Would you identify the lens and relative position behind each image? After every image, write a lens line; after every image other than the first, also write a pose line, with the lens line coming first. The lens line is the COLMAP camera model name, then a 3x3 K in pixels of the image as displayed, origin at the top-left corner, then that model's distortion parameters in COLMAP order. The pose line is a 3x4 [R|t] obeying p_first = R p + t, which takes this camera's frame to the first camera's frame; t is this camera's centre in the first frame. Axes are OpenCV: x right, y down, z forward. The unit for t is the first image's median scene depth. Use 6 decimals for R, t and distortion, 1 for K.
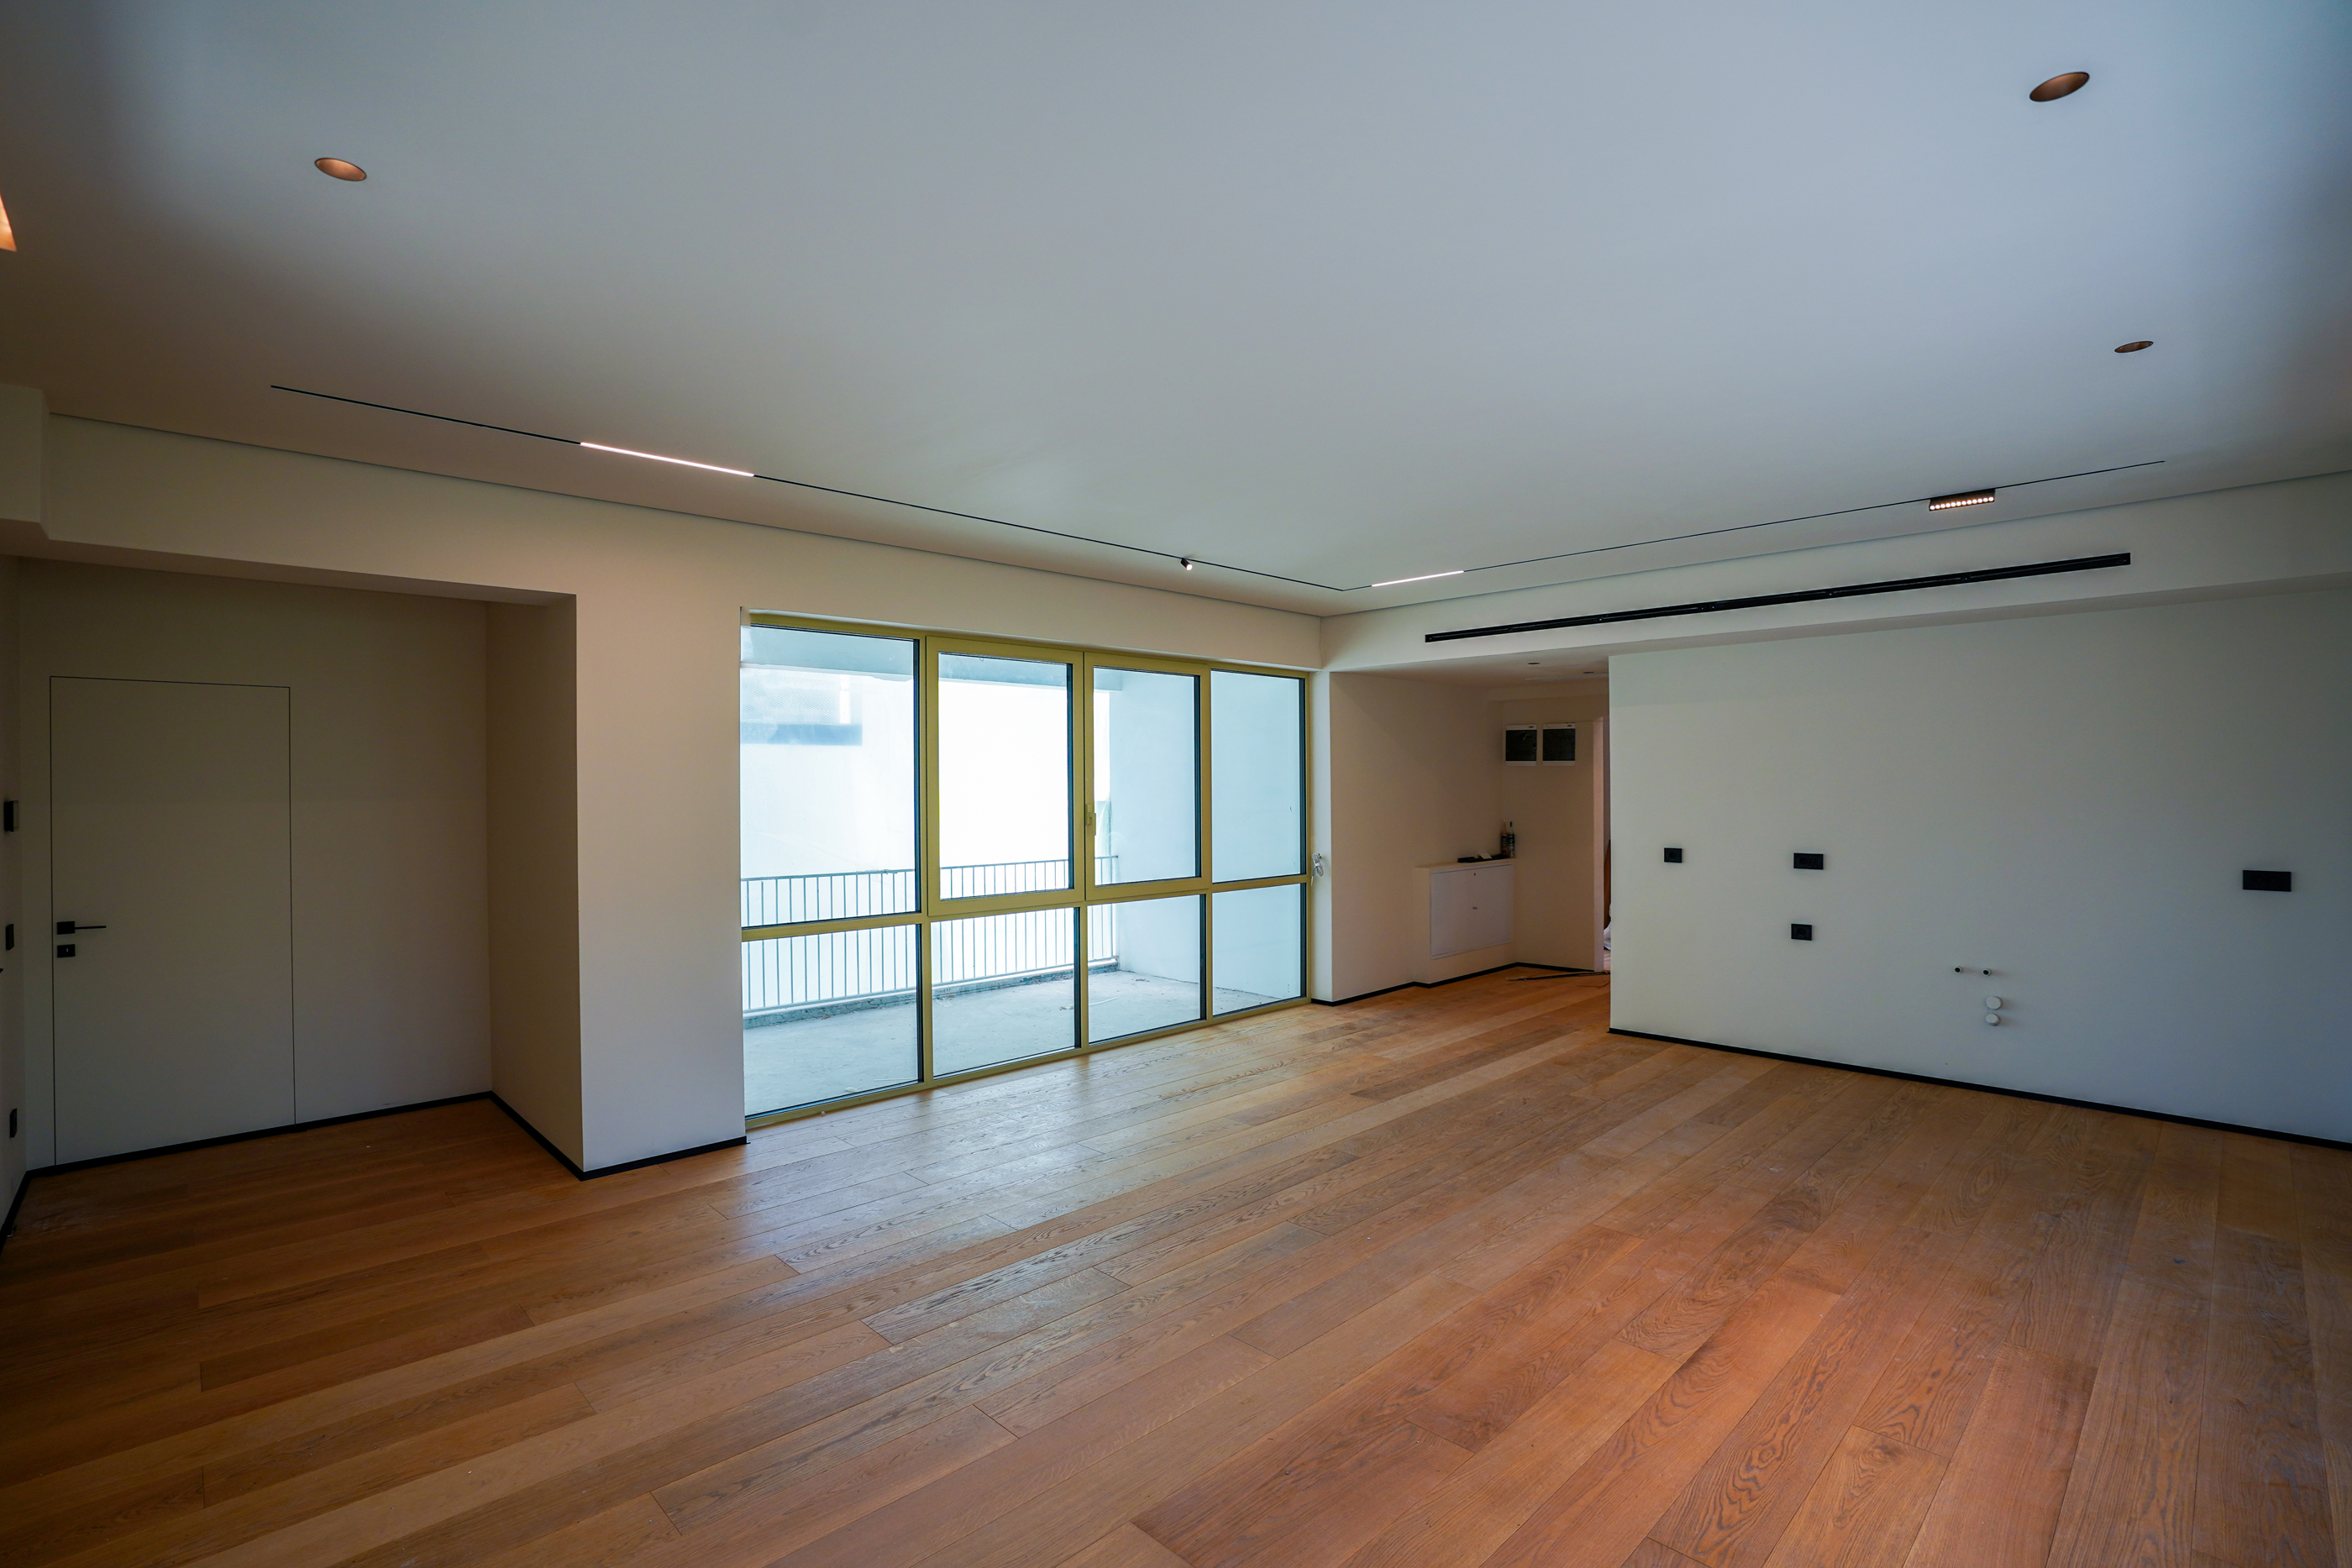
lens RADIAL K [[1082.5, 0, 1158.4], [0, 1082.5, 783.8], [0, 0, 1]] dist [-0.066198, 0.024429]
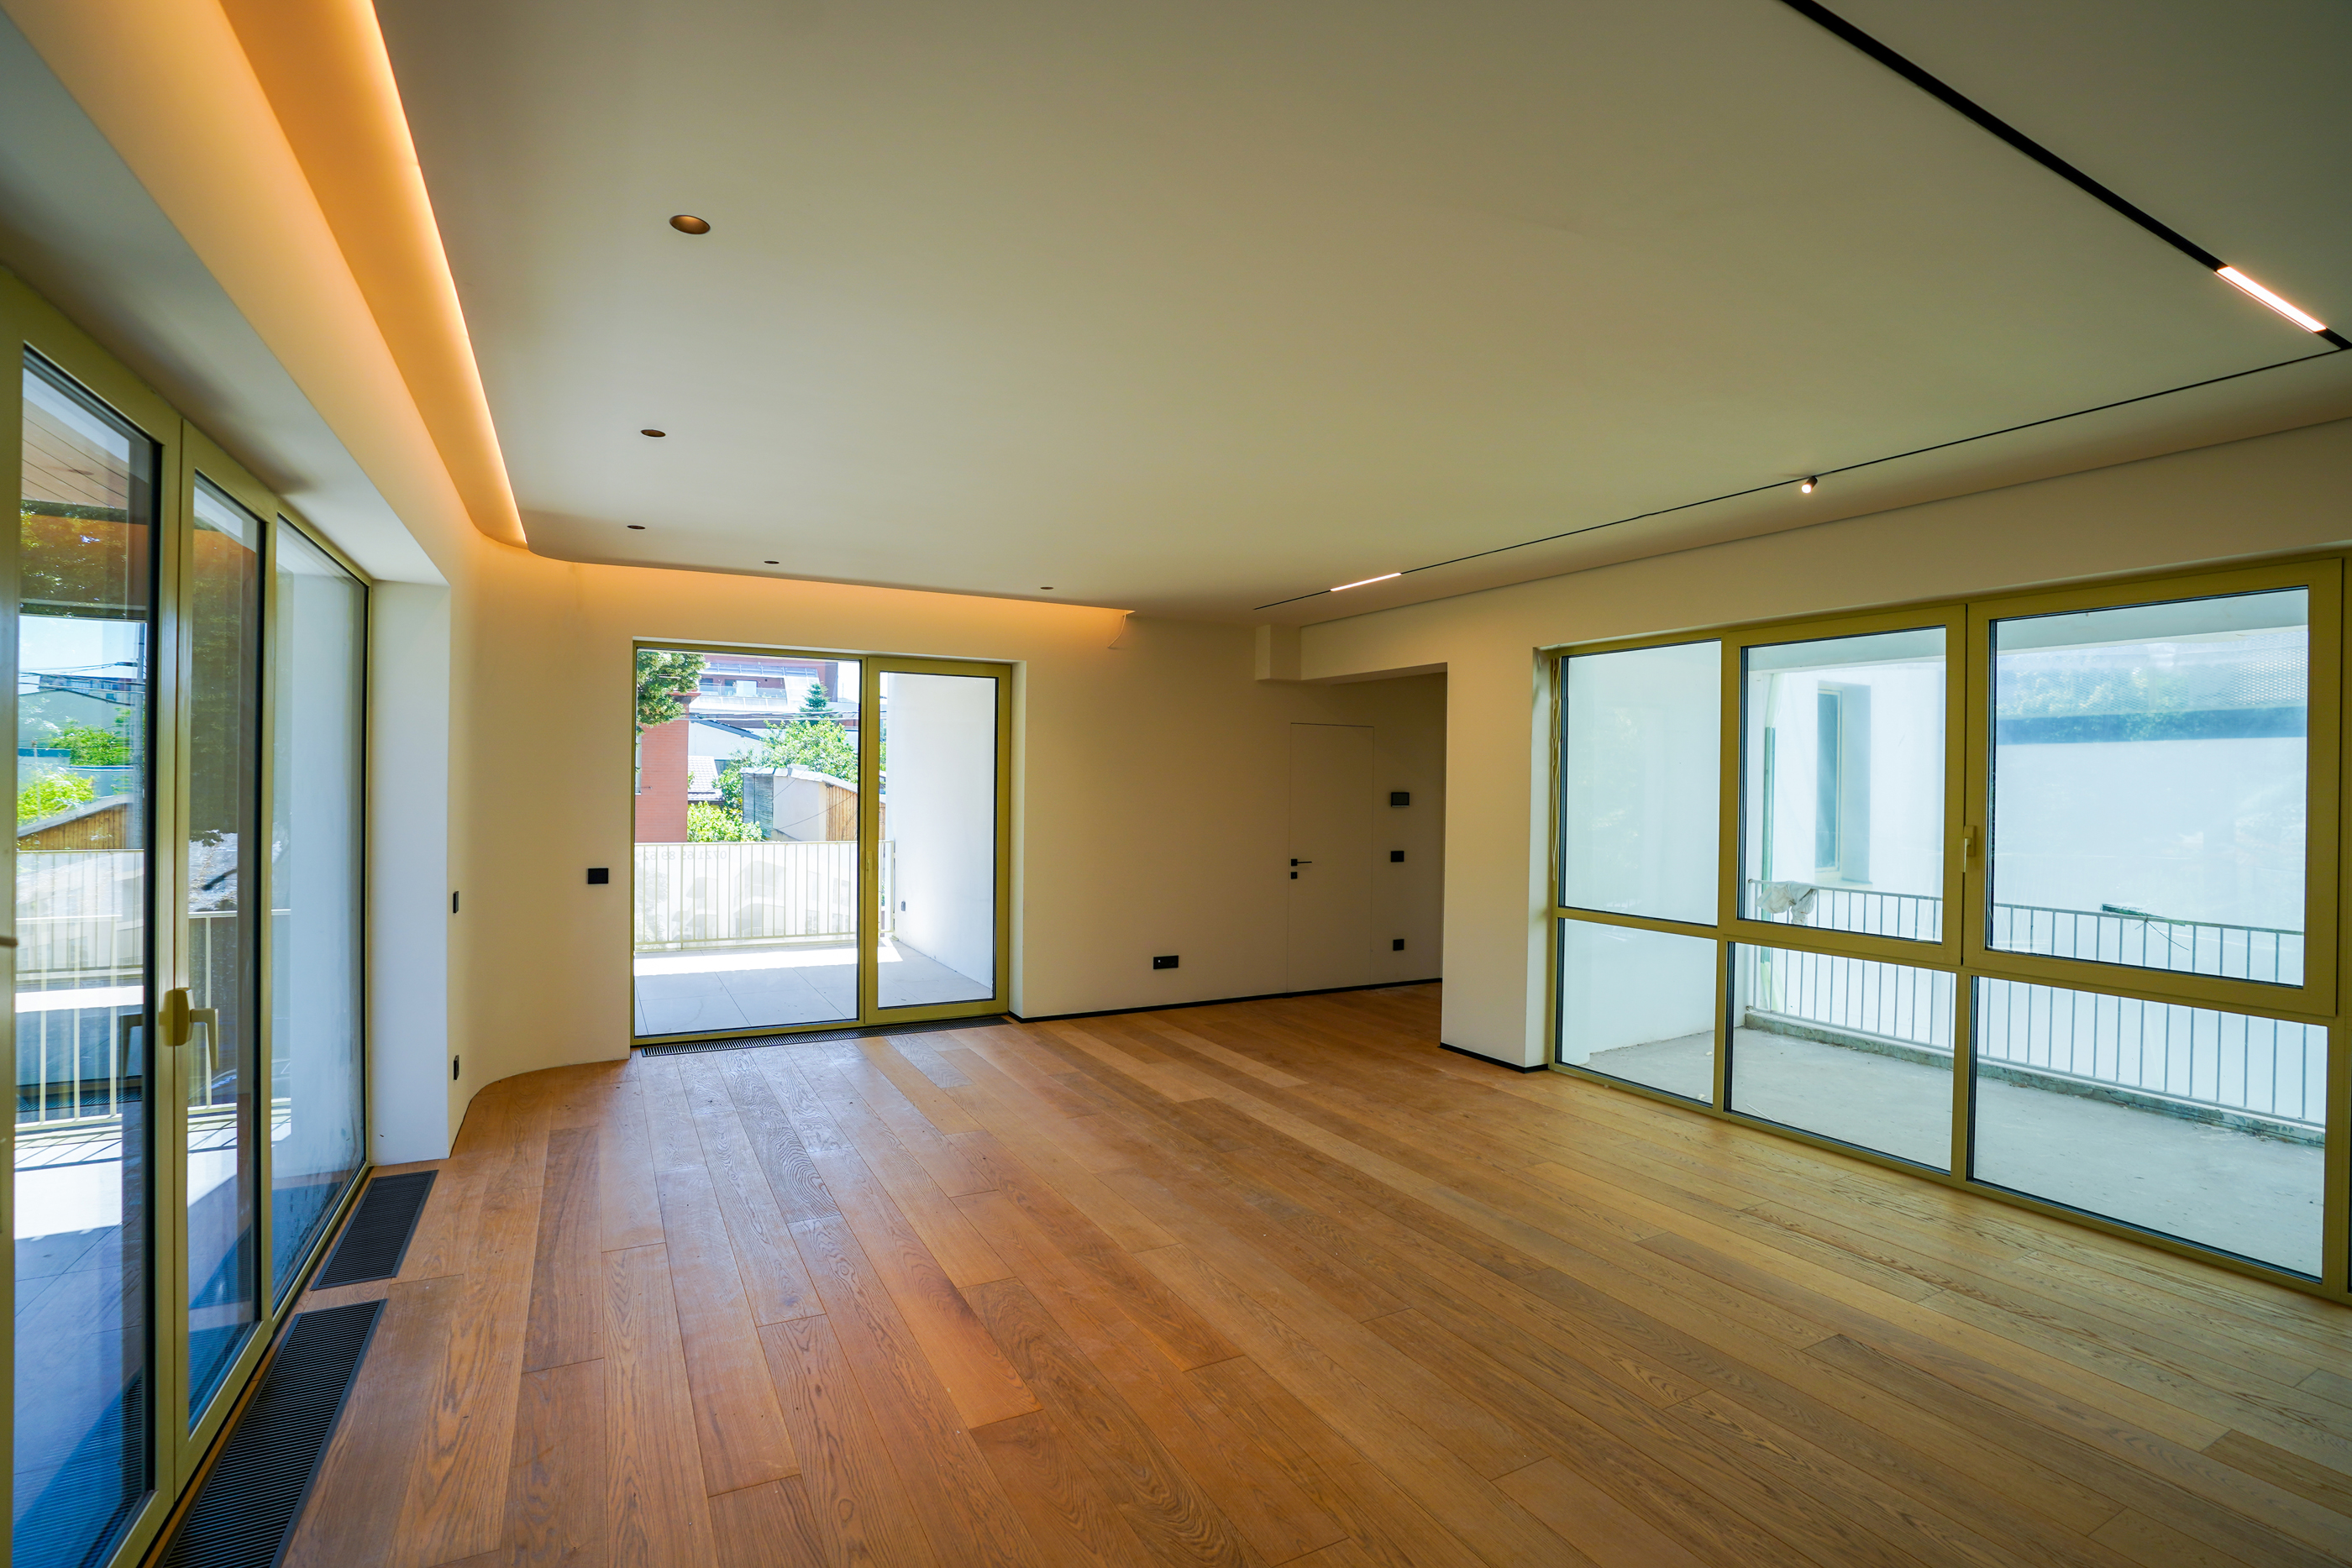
lens RADIAL K [[1082.5, 0, 1158.4], [0, 1082.5, 783.8], [0, 0, 1]] dist [-0.066198, 0.024429]
pose [[-0.269373, 0.004029, -0.963027, 0.979602], [-0.008671, 0.999941, 0.006609, -0.009824], [0.962997, 0.010131, -0.269322, 0.951357]]
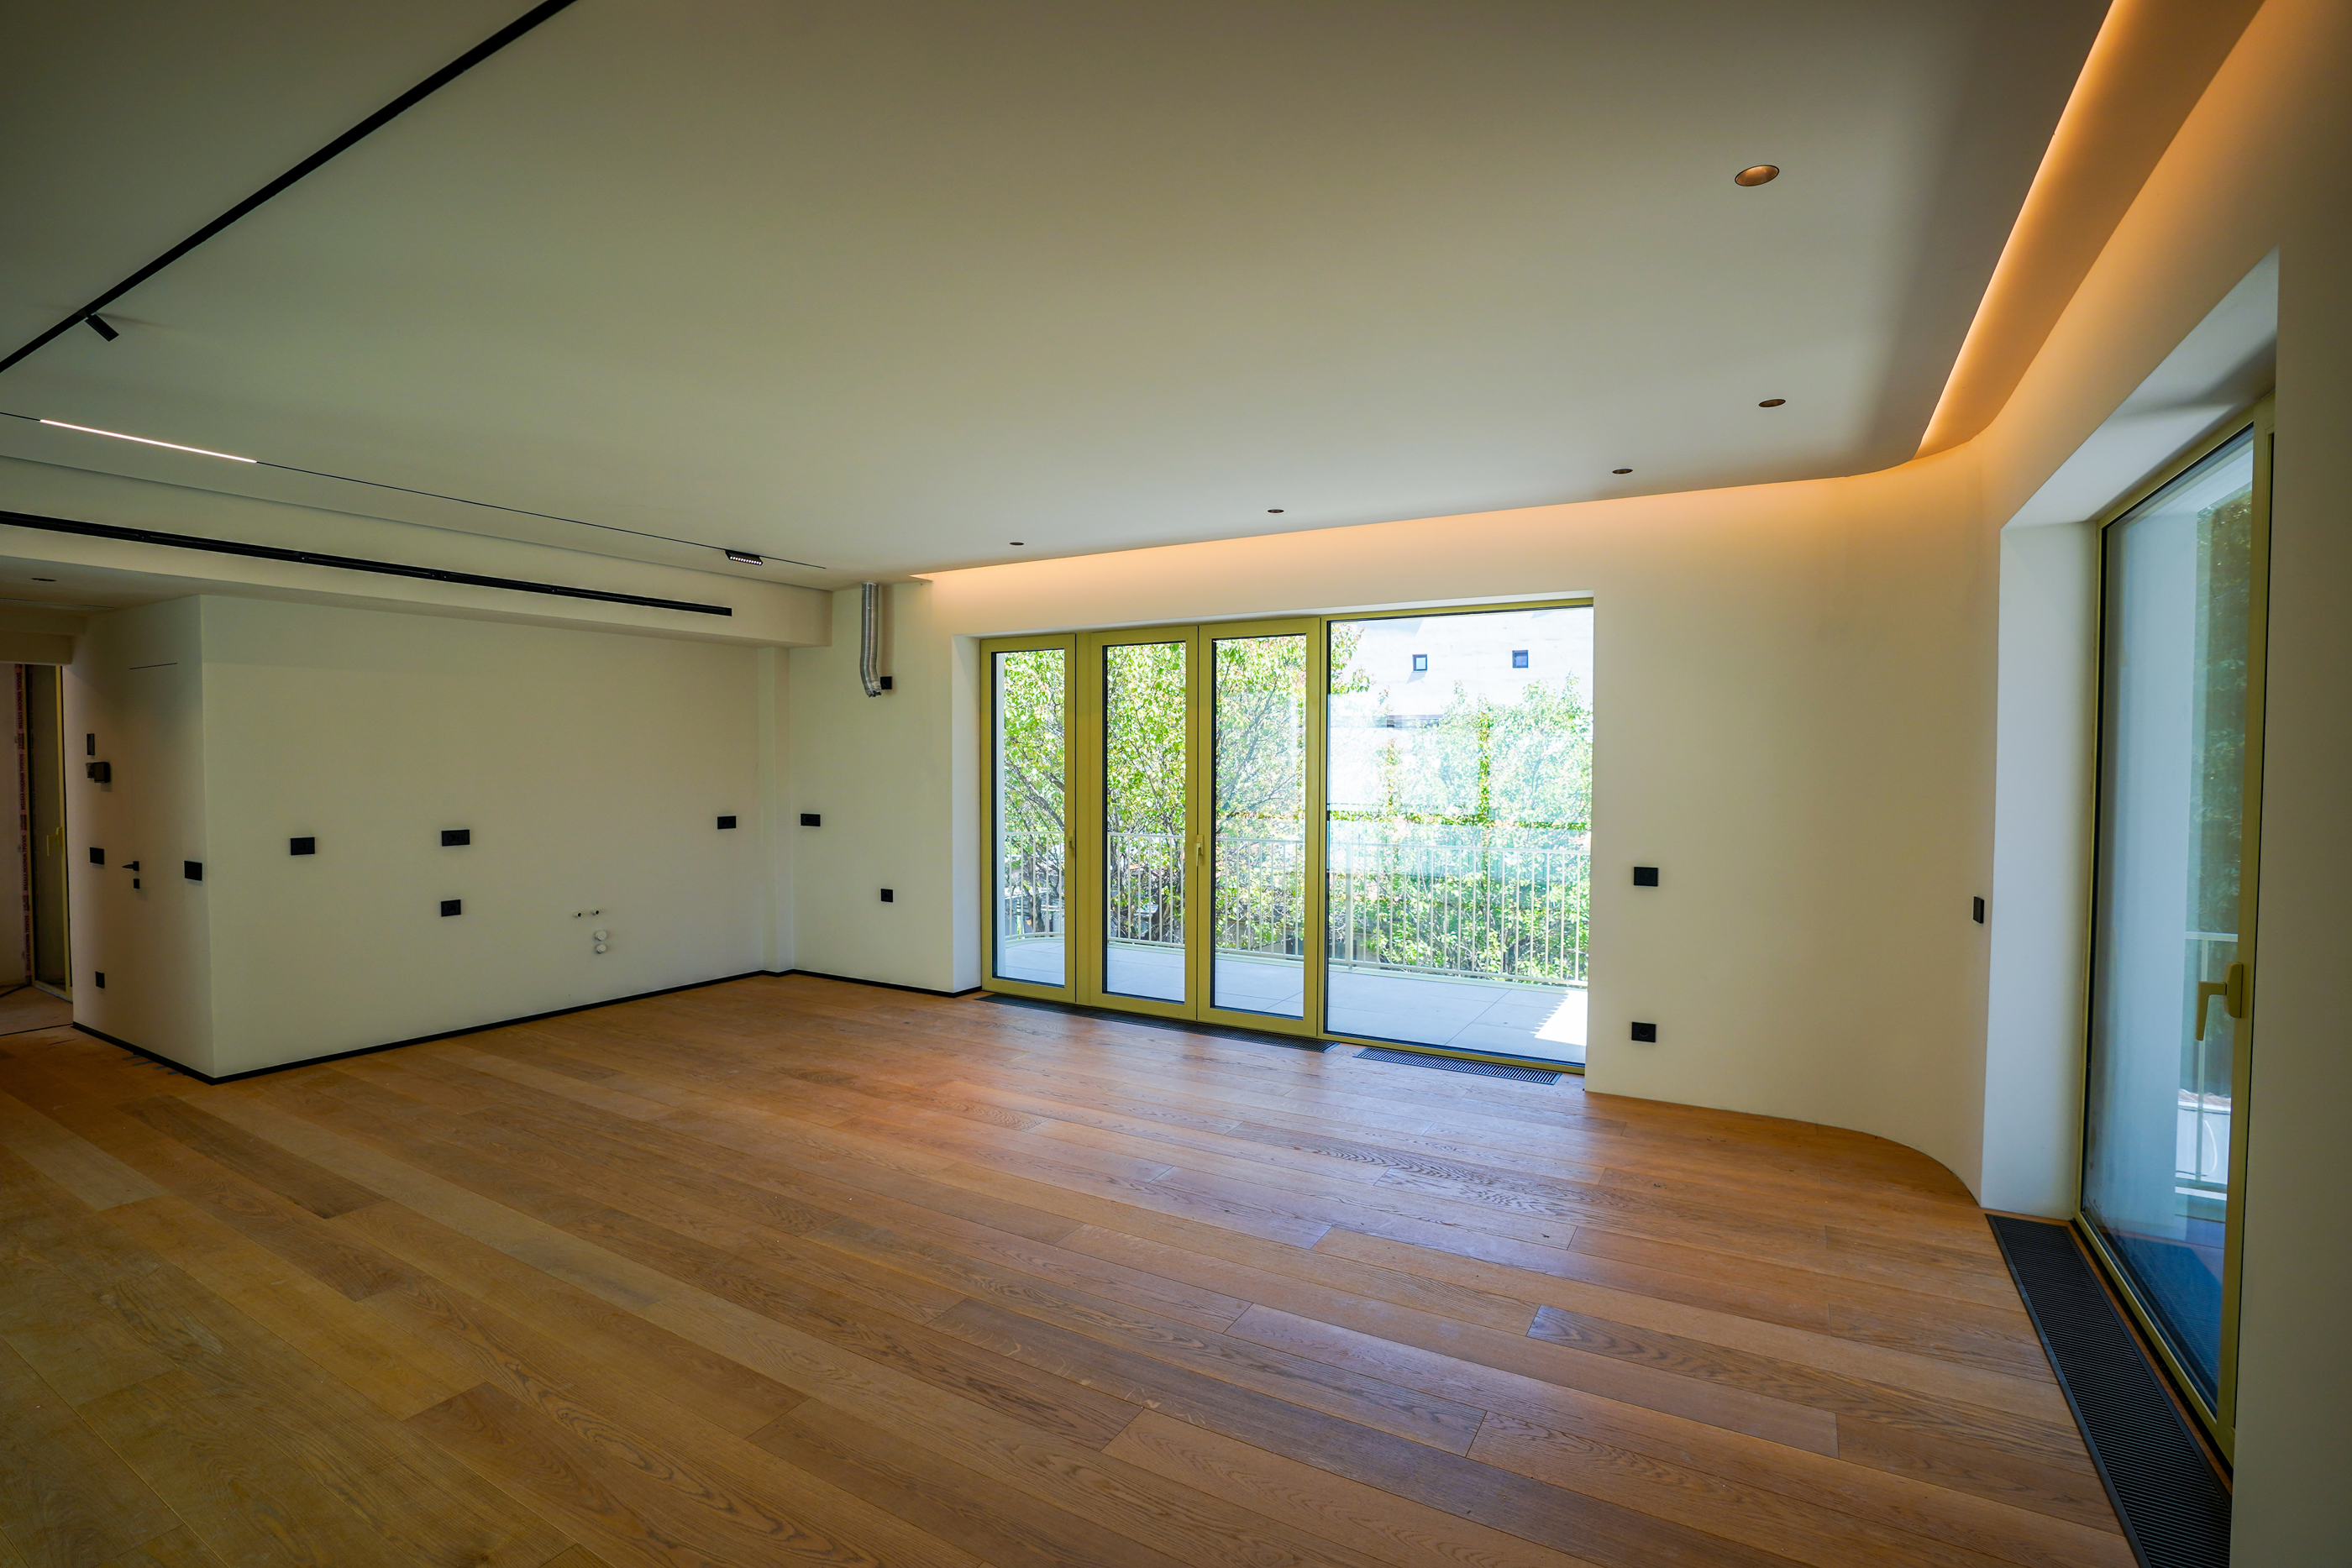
lens RADIAL K [[1082.5, 0, 1158.4], [0, 1082.5, 783.8], [0, 0, 1]] dist [-0.066198, 0.024429]
pose [[-0.268245, -0.018247, 0.963178, -0.709713], [-0.000919, 0.999825, 0.018685, 0.001617], [-0.963350, 0.004128, -0.268214, 0.801252]]
